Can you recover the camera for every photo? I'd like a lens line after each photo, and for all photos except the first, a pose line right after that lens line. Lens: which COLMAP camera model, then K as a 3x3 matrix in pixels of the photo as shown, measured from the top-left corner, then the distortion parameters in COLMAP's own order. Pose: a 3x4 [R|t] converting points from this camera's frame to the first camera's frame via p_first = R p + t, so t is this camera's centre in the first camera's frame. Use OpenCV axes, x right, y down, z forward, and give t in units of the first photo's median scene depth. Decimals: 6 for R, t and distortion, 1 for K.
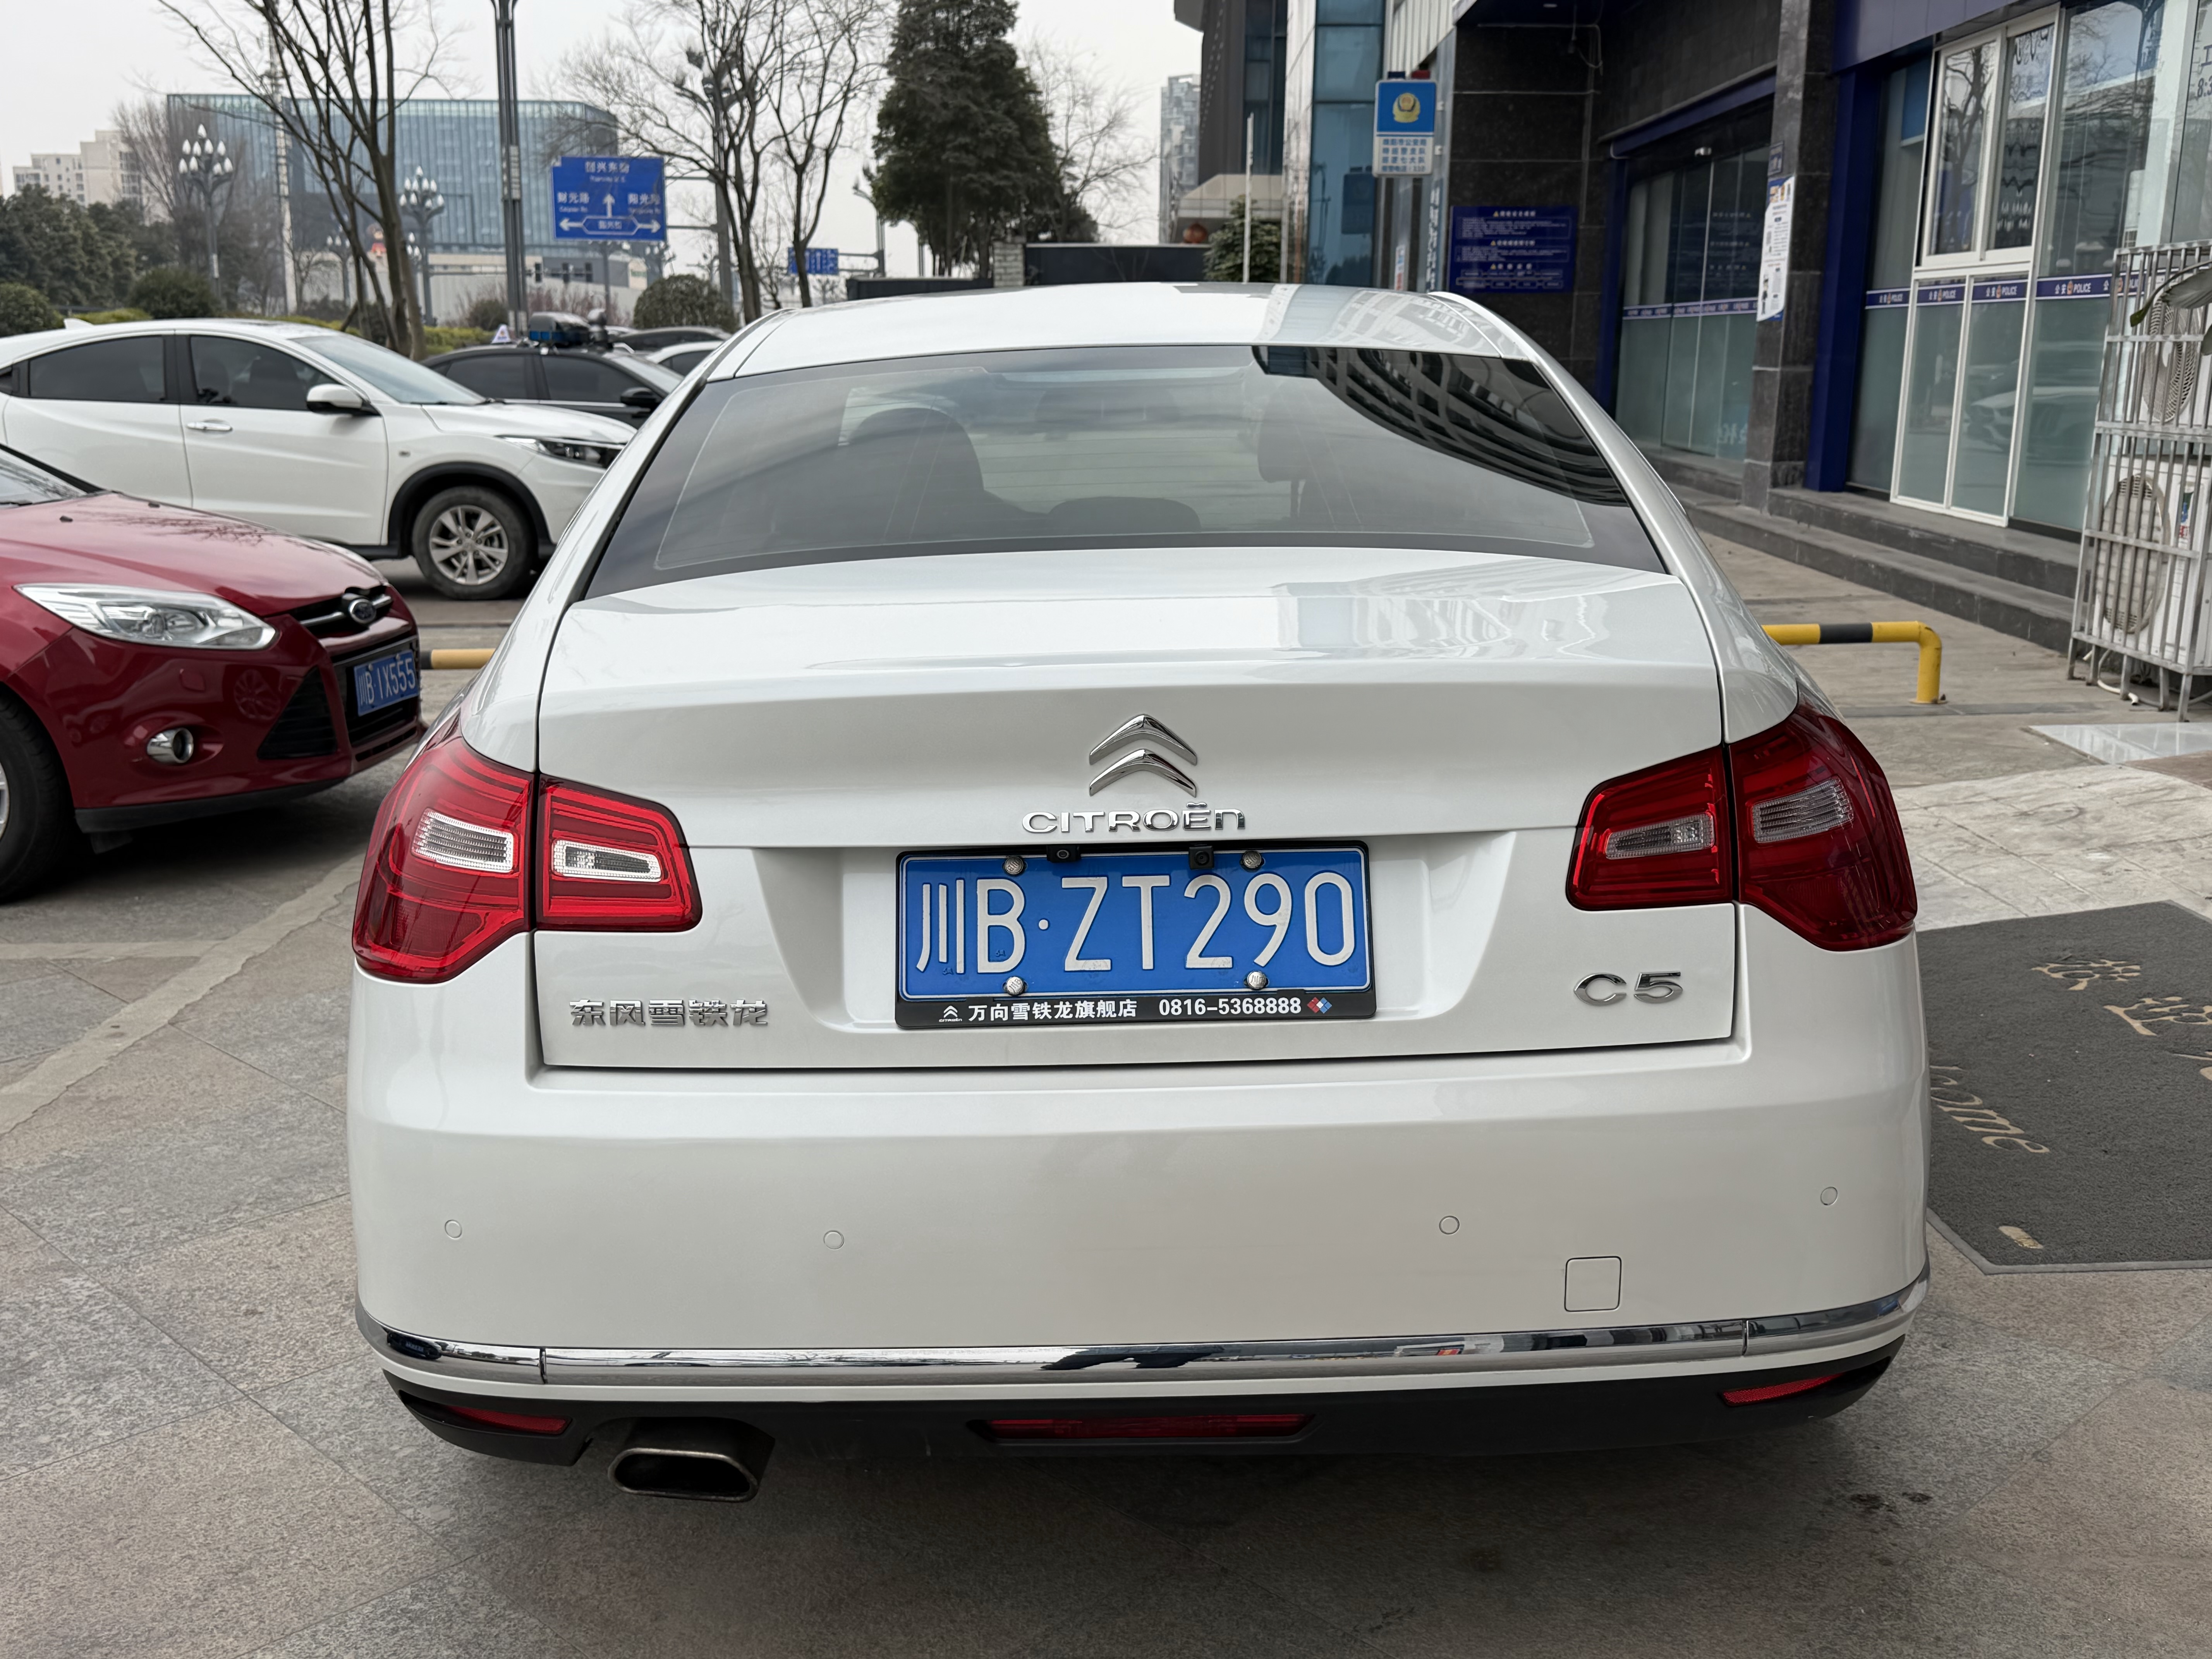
lens RADIAL K [[2191.0, 0, 1086.9], [0, 2191.0, 875.0], [0, 0, 1]] dist [0.157745, -0.316331]
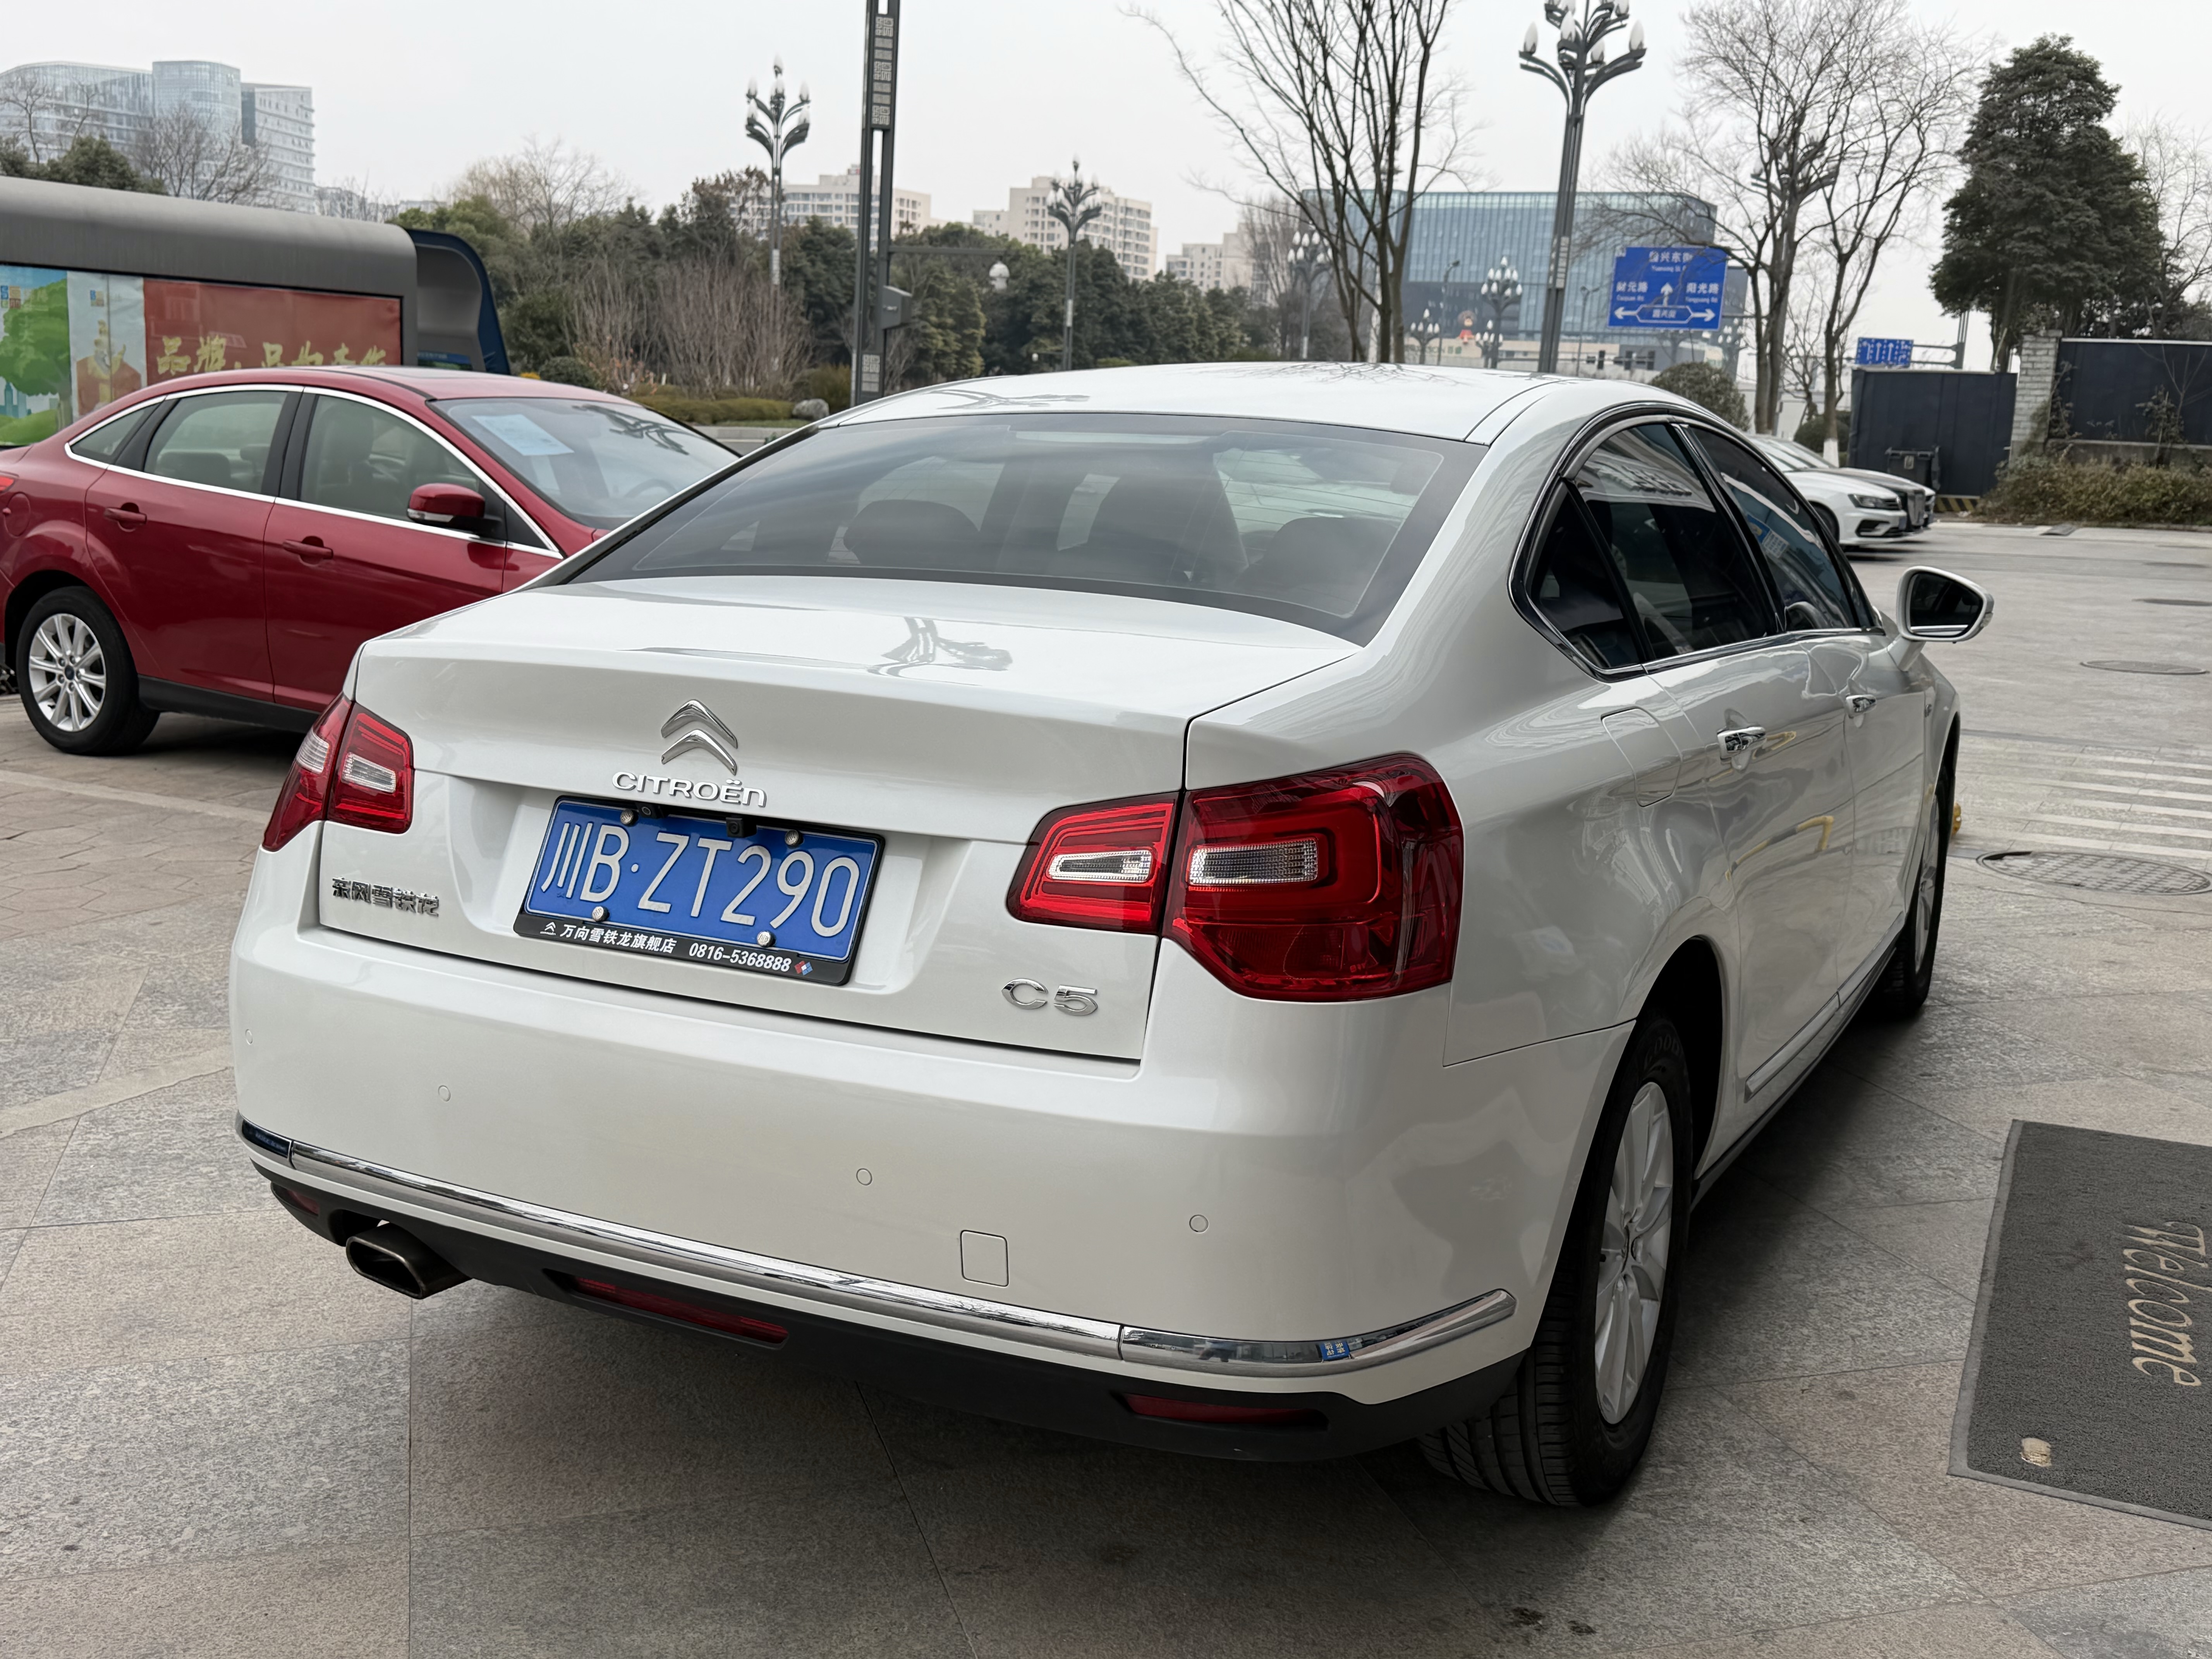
lens RADIAL K [[2191.0, 0, 1086.9], [0, 2191.0, 875.0], [0, 0, 1]] dist [0.157745, -0.316331]
pose [[0.885208, 0.136986, -0.444569, 0.455036], [-0.153306, 0.988178, -0.000768, -0.006497], [0.439208, 0.068835, 0.895744, 0.019505]]
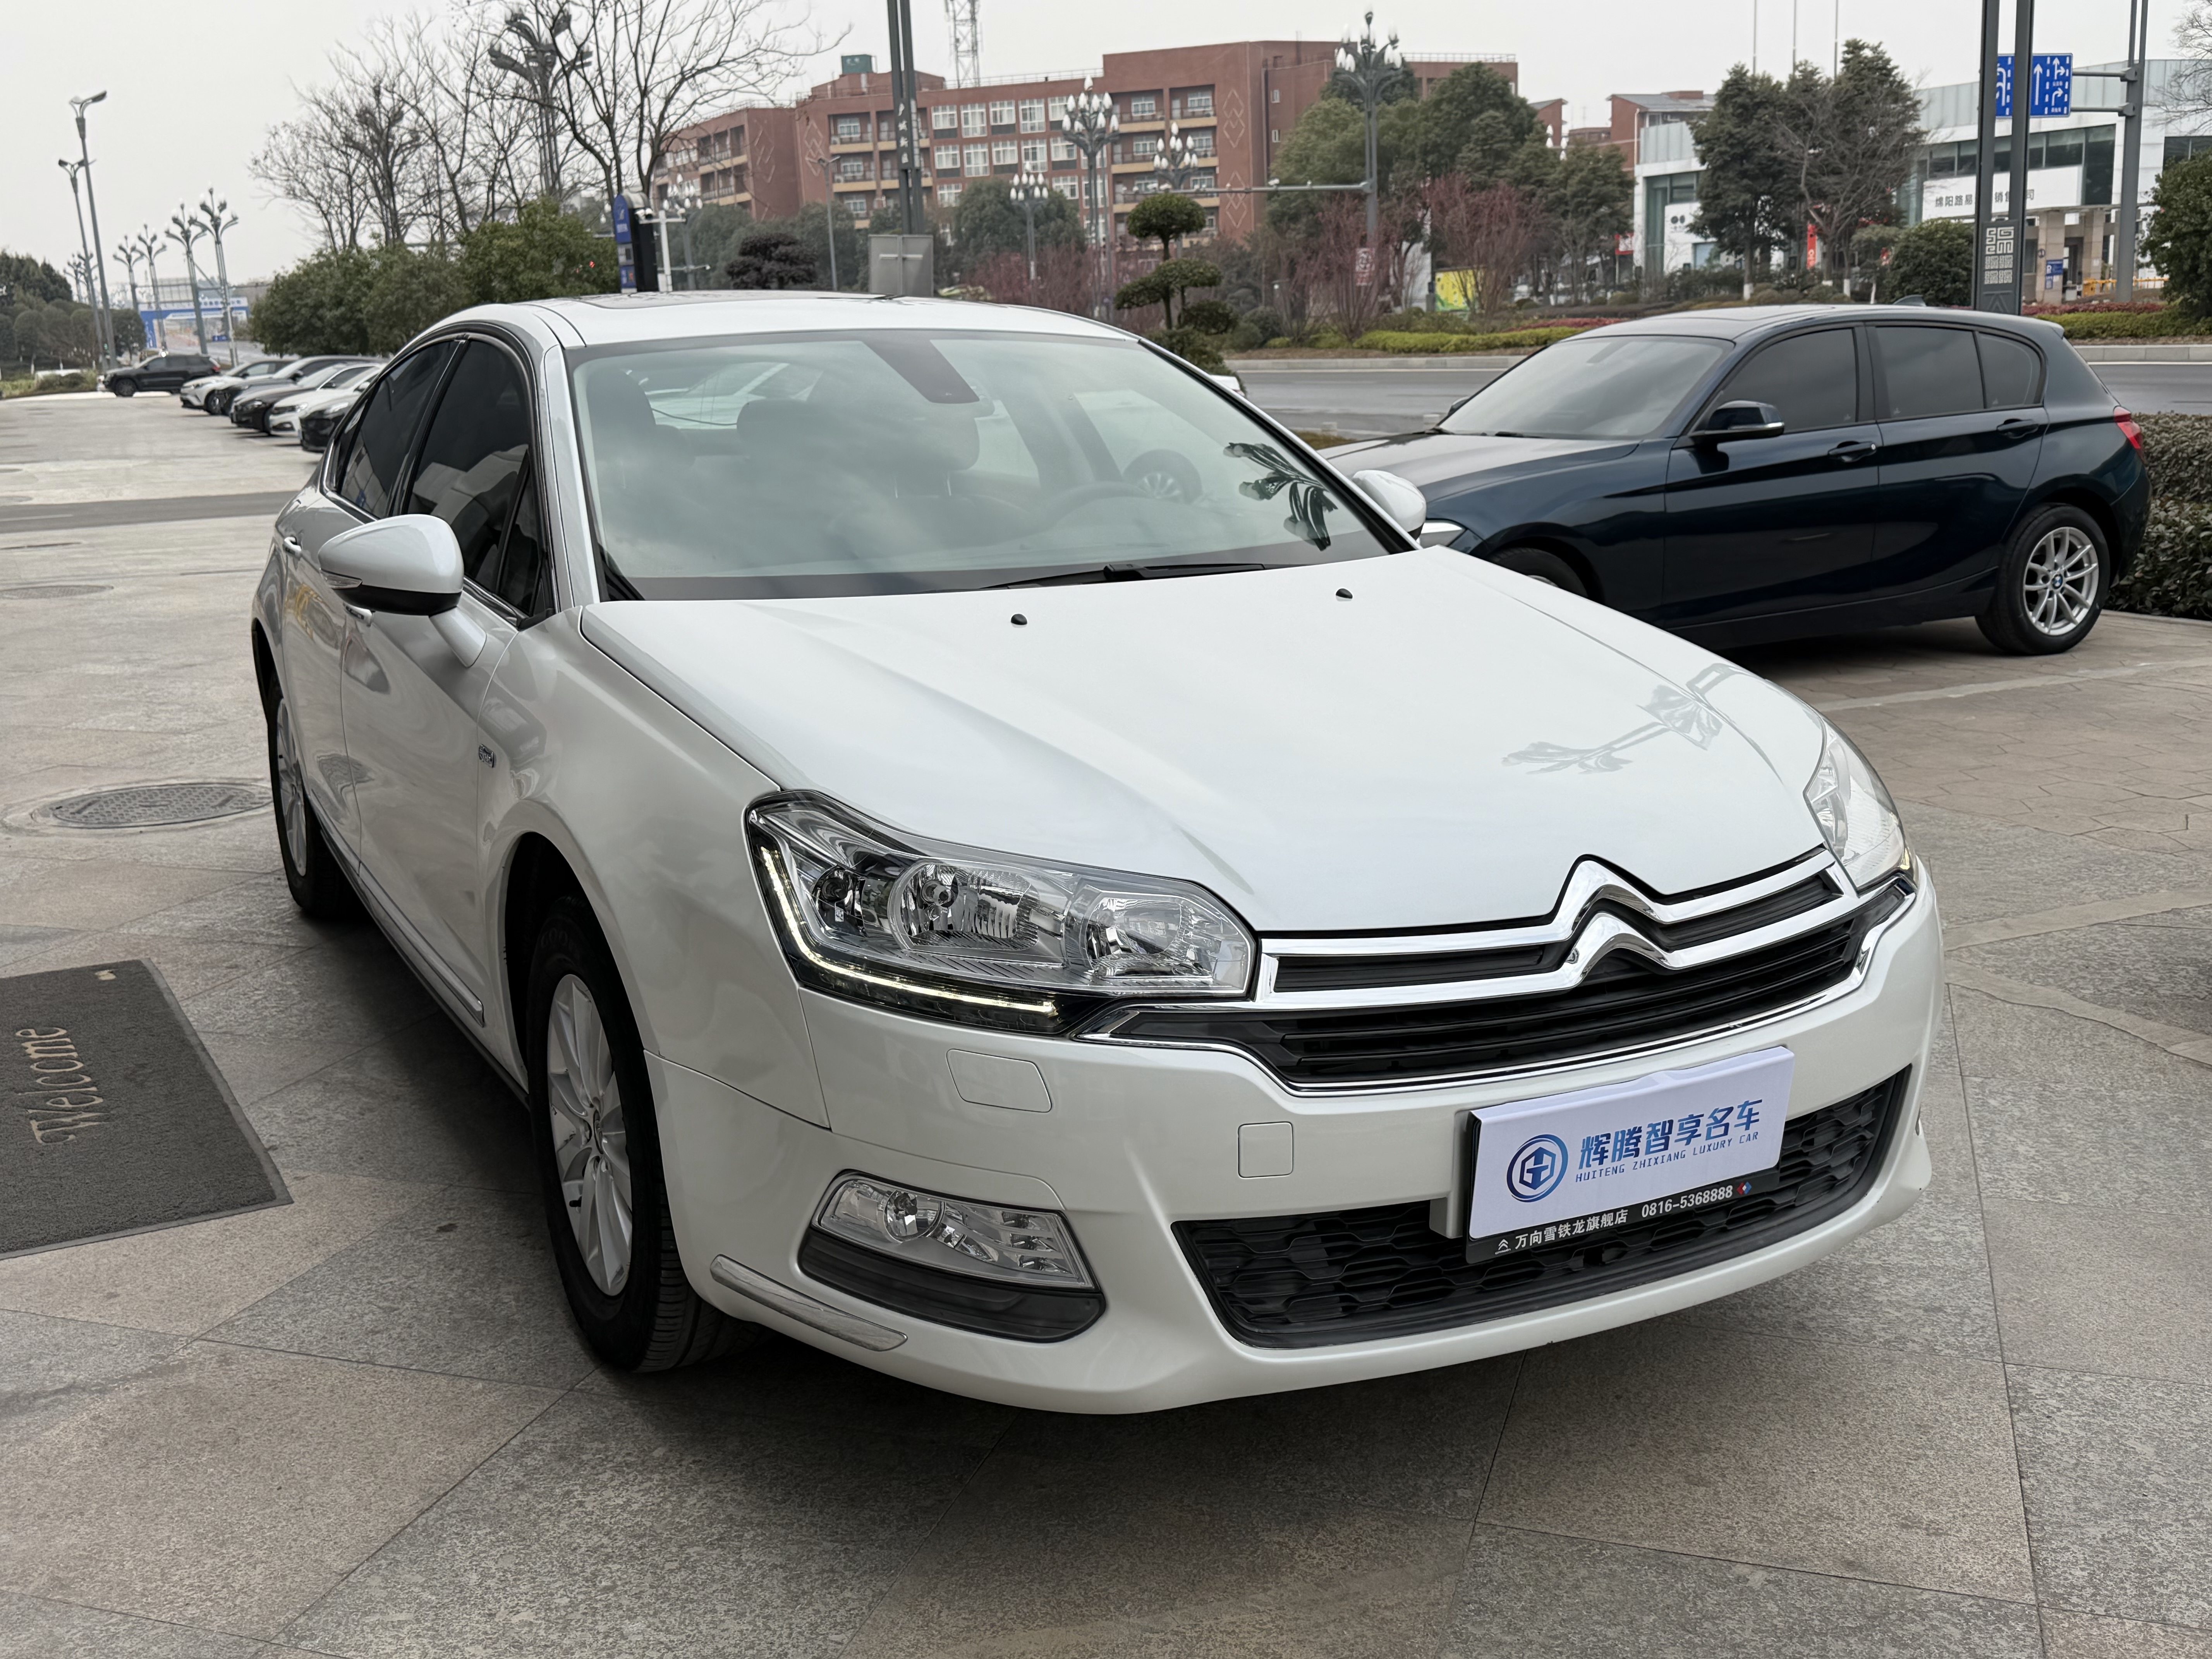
lens RADIAL K [[2227.2, 0, 1145.5], [0, 2227.2, 823.2], [0, 0, 1]] dist [0.116917, -0.244478]
pose [[-0.884651, 0.152507, -0.440608, 0.459823], [-0.055419, 0.903901, 0.424136, -0.622214], [0.462949, 0.399630, -0.791185, 2.561097]]
